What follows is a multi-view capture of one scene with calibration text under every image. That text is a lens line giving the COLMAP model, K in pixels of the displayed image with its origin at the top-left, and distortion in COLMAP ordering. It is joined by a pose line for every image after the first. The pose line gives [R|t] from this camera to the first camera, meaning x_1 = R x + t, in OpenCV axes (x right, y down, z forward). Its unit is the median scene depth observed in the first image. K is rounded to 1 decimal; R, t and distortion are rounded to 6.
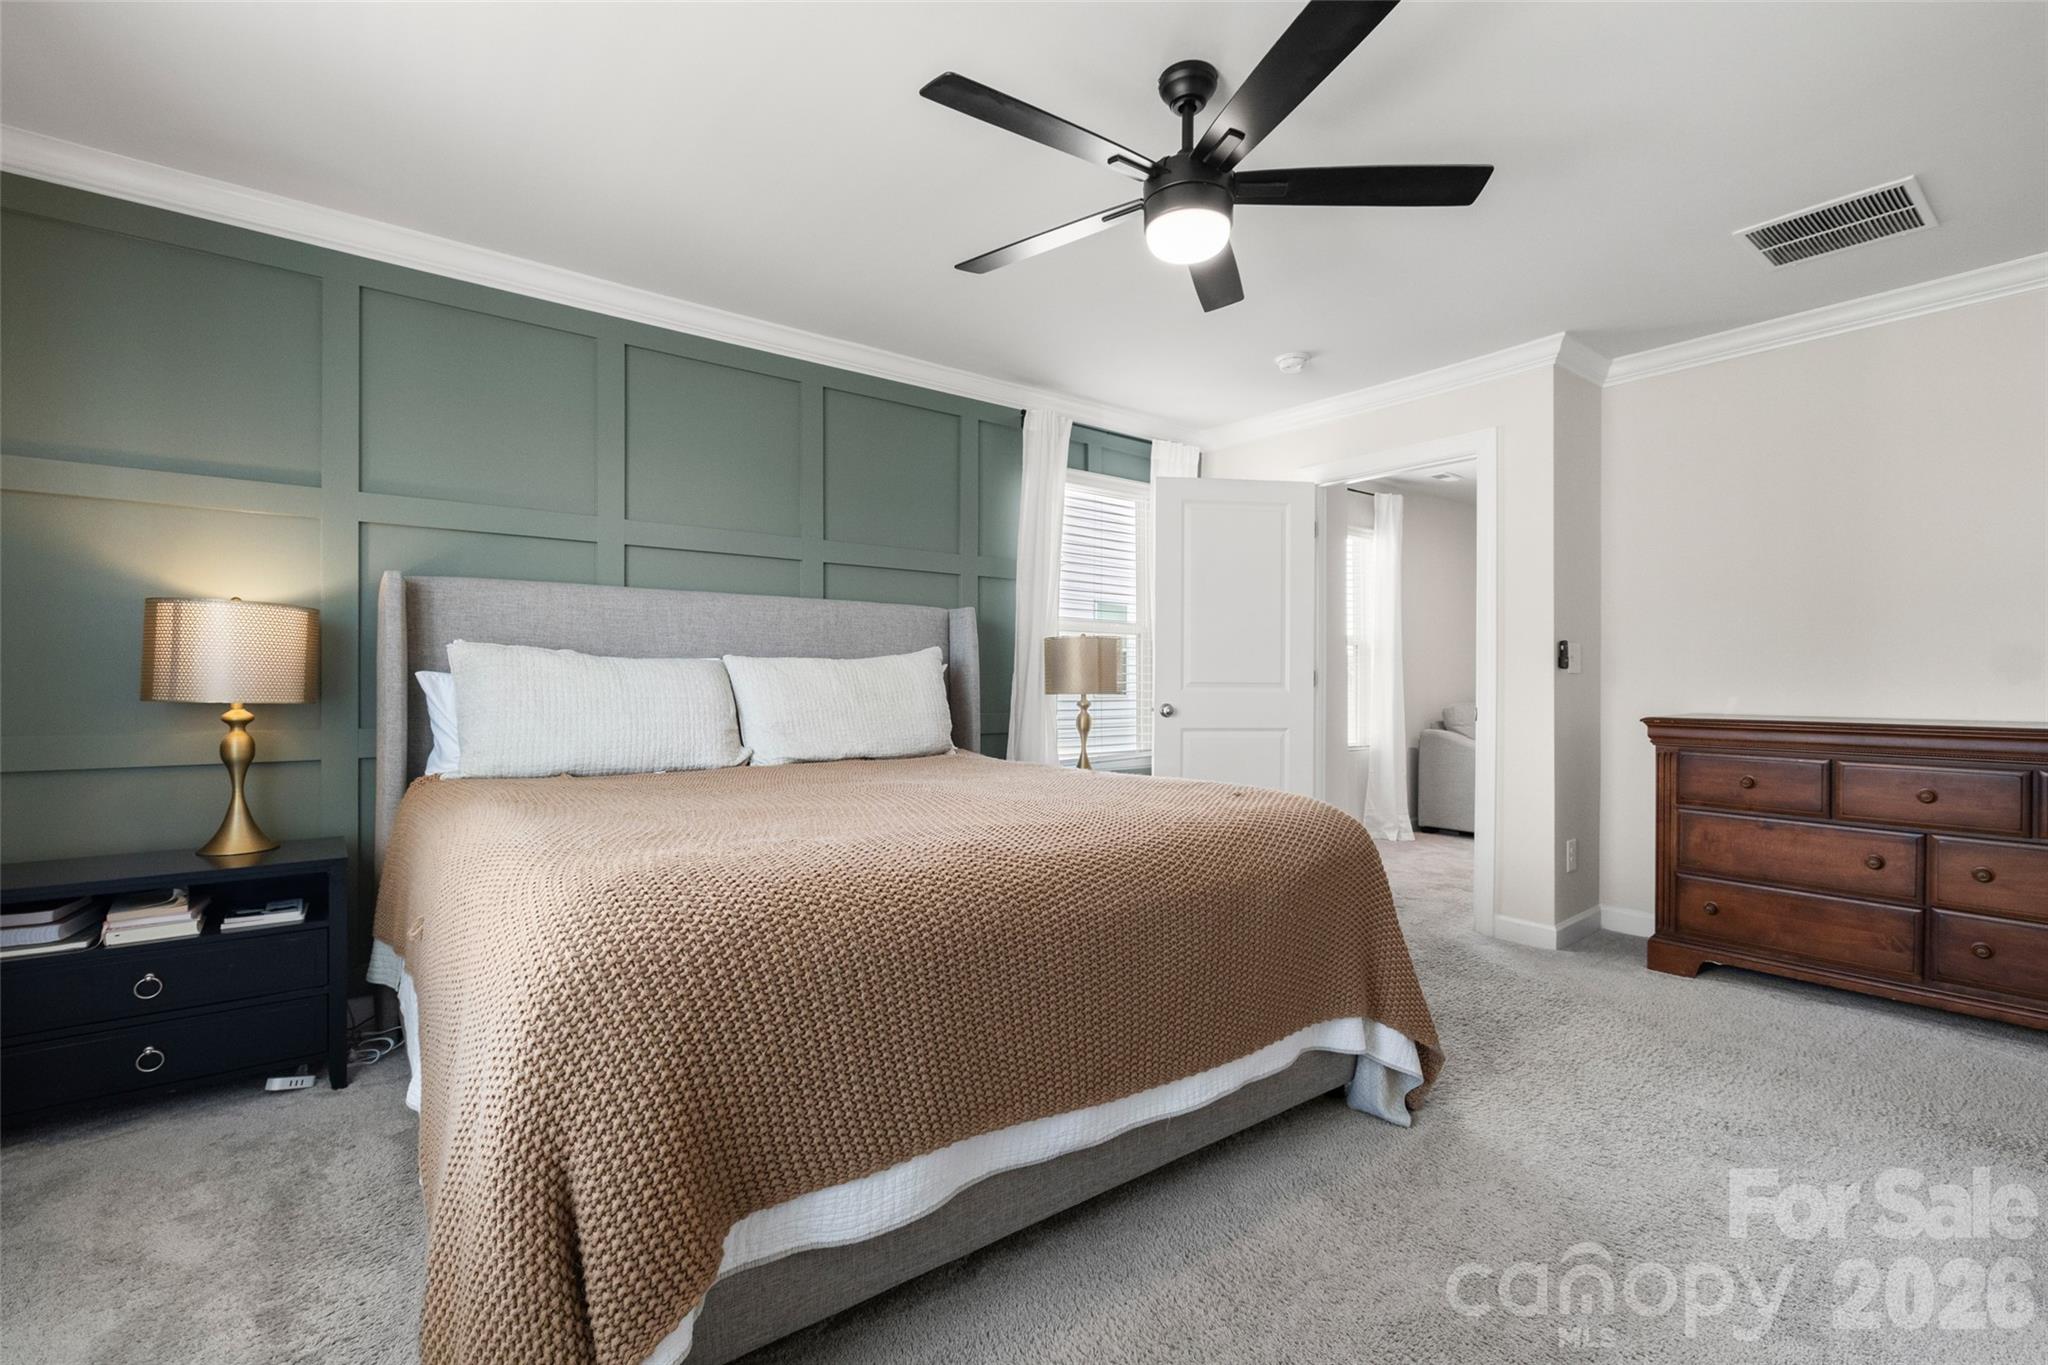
lens RADIAL K [[939.4, 0, 1018.1], [0, 939.4, 669.5], [0, 0, 1]] dist [-0.001136, -0.000140]
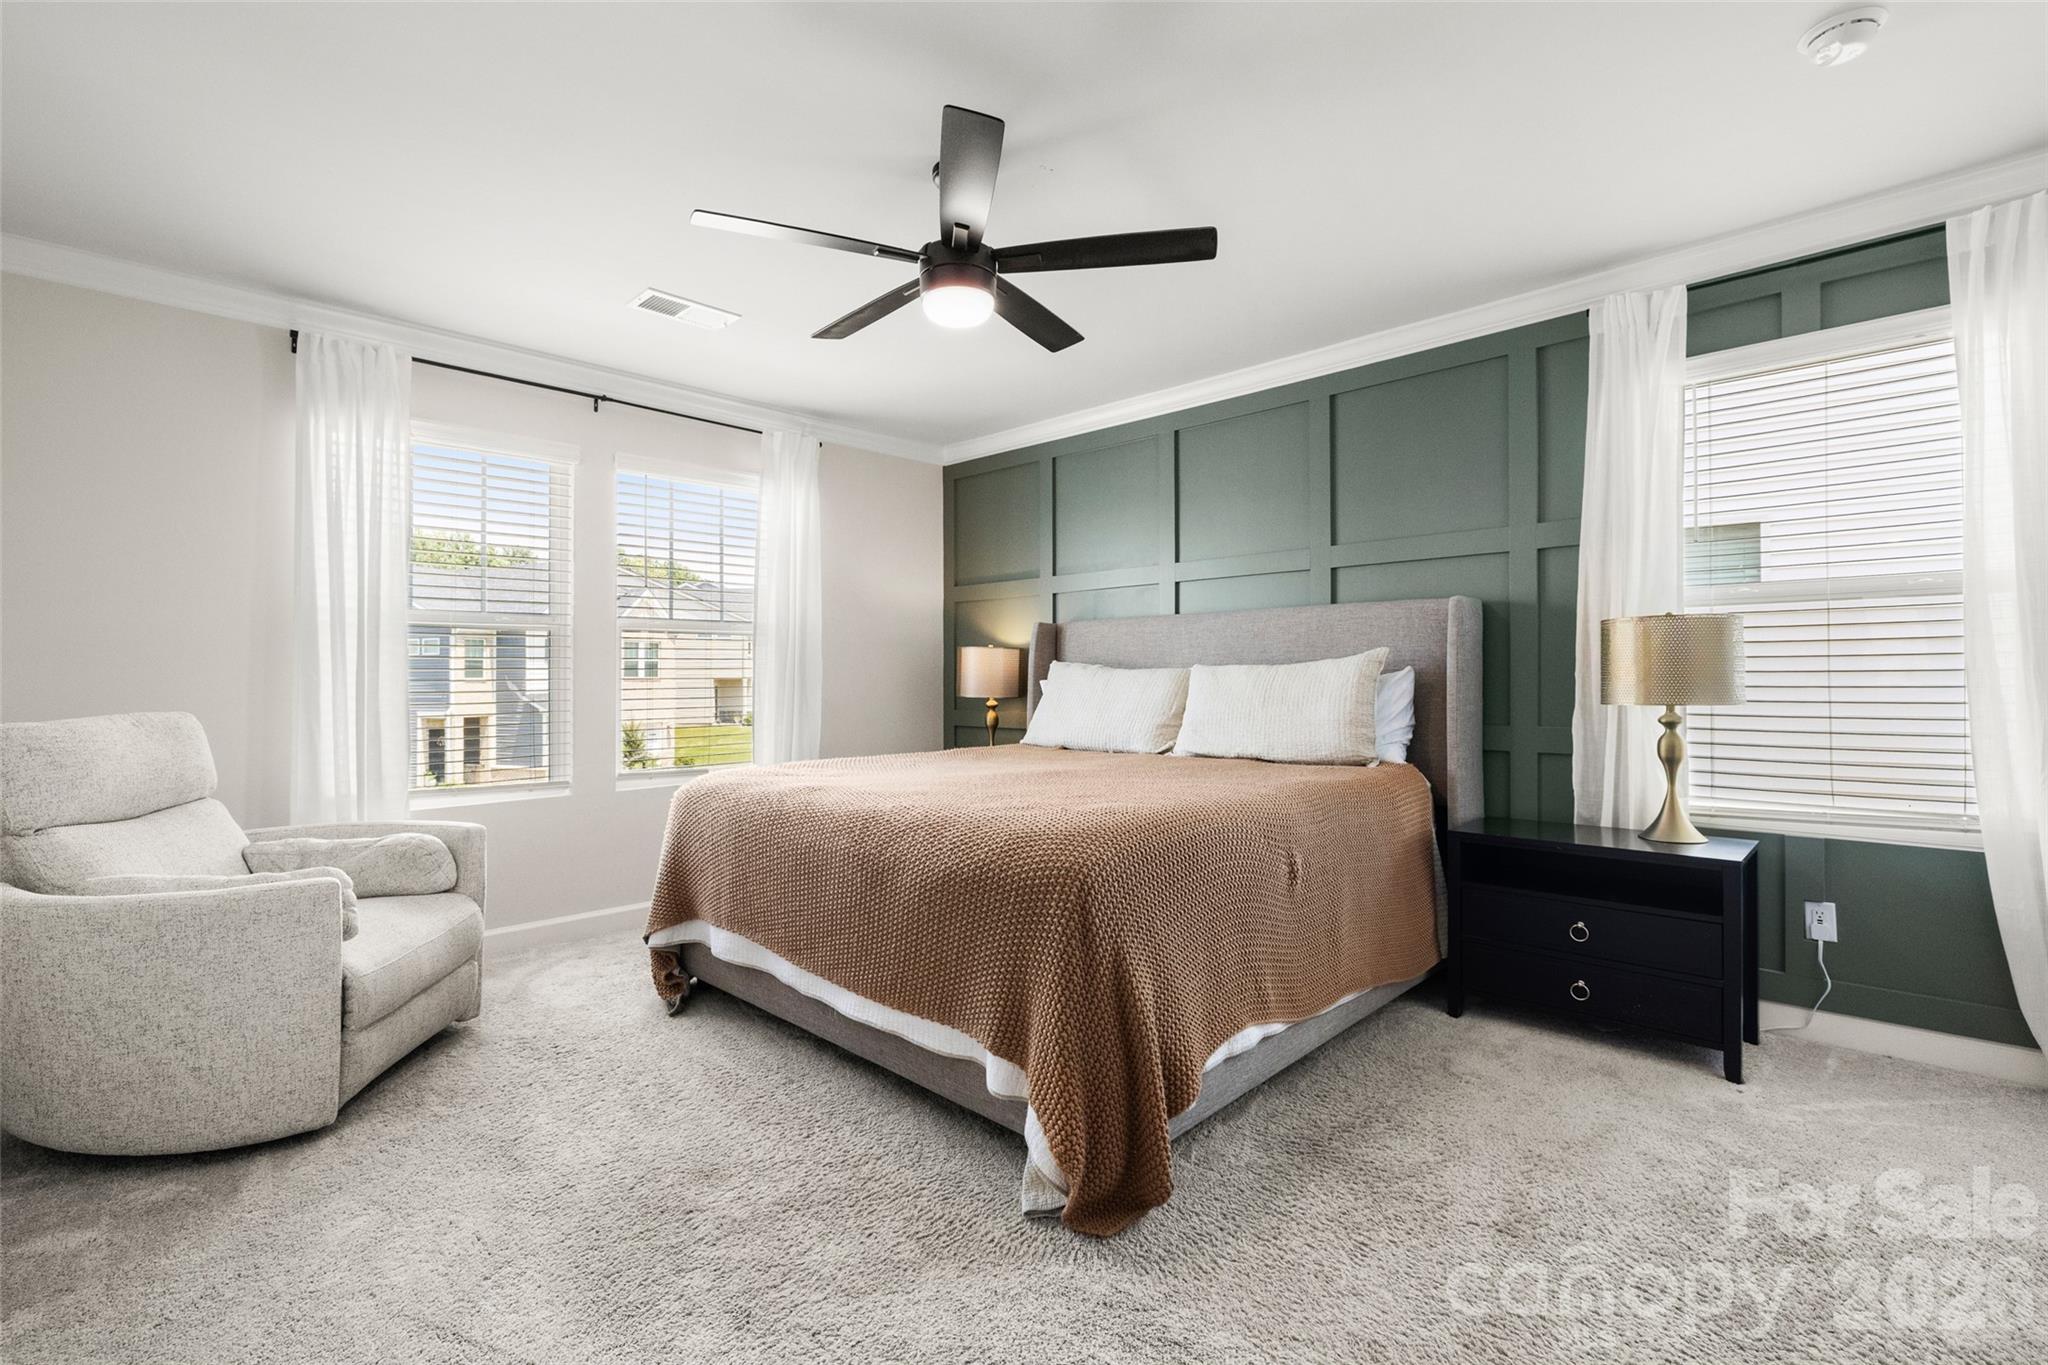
lens RADIAL K [[945.6, 0, 1024.0], [0, 945.6, 682.5], [0, 0, 1]] dist [0.000849, 0.000188]
pose [[0.122050, 0.000640, -0.992524, 0.873504], [0.018687, 0.999821, 0.002942, 0.000019], [0.992348, -0.018906, 0.122016, 0.621543]]
